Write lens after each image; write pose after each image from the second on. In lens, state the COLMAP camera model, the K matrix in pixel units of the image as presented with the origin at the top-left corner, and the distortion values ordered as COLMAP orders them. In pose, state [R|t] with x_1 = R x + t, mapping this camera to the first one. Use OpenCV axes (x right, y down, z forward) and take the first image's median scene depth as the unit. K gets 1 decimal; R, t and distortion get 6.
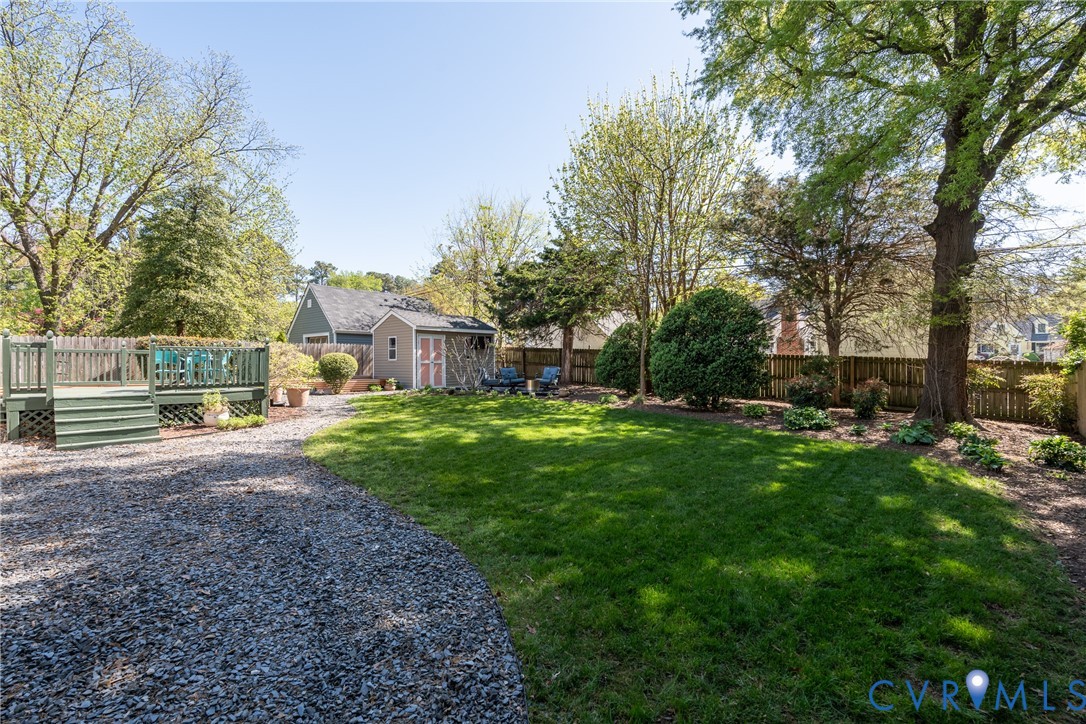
lens RADIAL K [[474.7, 0, 529.5], [0, 474.7, 356.2], [0, 0, 1]] dist [-0.002450, -0.000544]
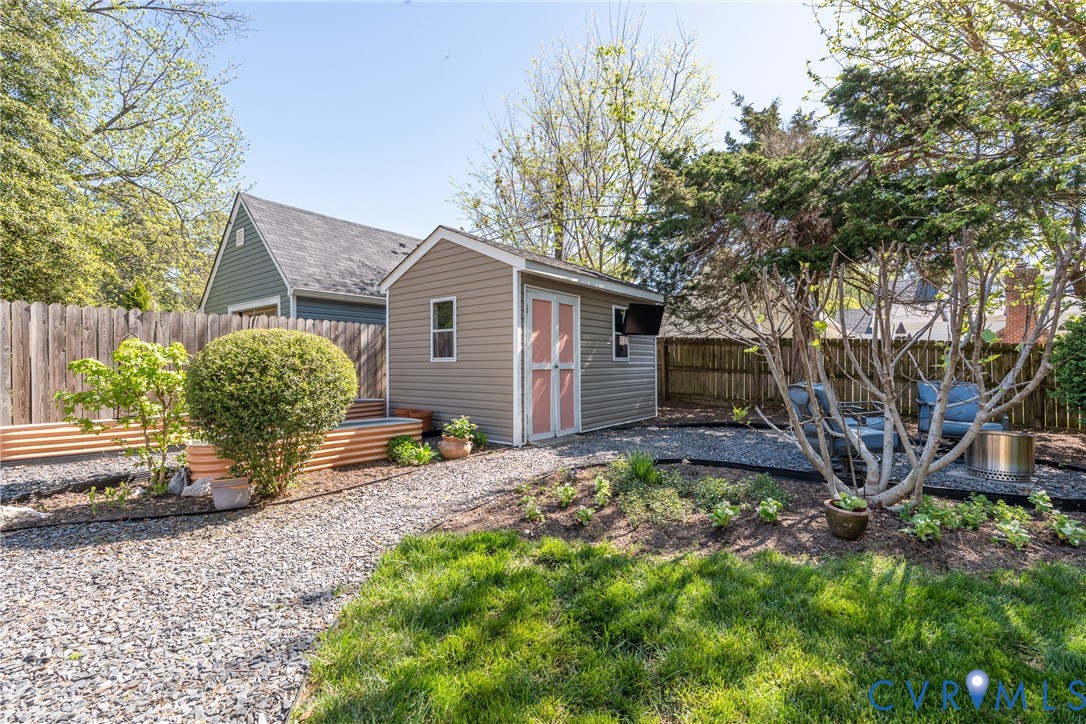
lens RADIAL K [[474.7, 0, 552.6], [0, 474.7, 368.5], [0, 0, 1]] dist [-0.002450, -0.000544]
pose [[0.997780, 0.001759, 0.066570, -0.207730], [-0.003334, 0.999717, 0.023555, 0.004703], [-0.066510, -0.023725, 0.997504, 0.561691]]
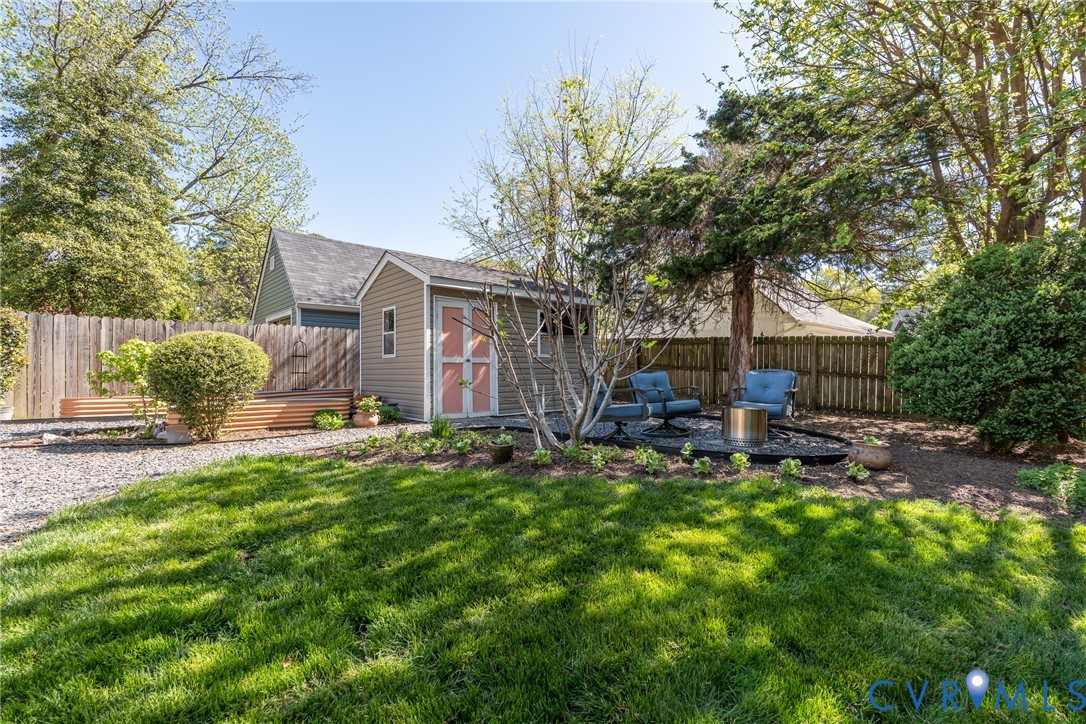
lens RADIAL K [[474.7, 0, 547.8], [0, 474.7, 366.0], [0, 0, 1]] dist [-0.002450, -0.000544]
pose [[0.994763, -0.000101, -0.102213, -0.073081], [0.000718, 0.999982, 0.006002, 0.013442], [0.102210, -0.006044, 0.994744, 0.491759]]
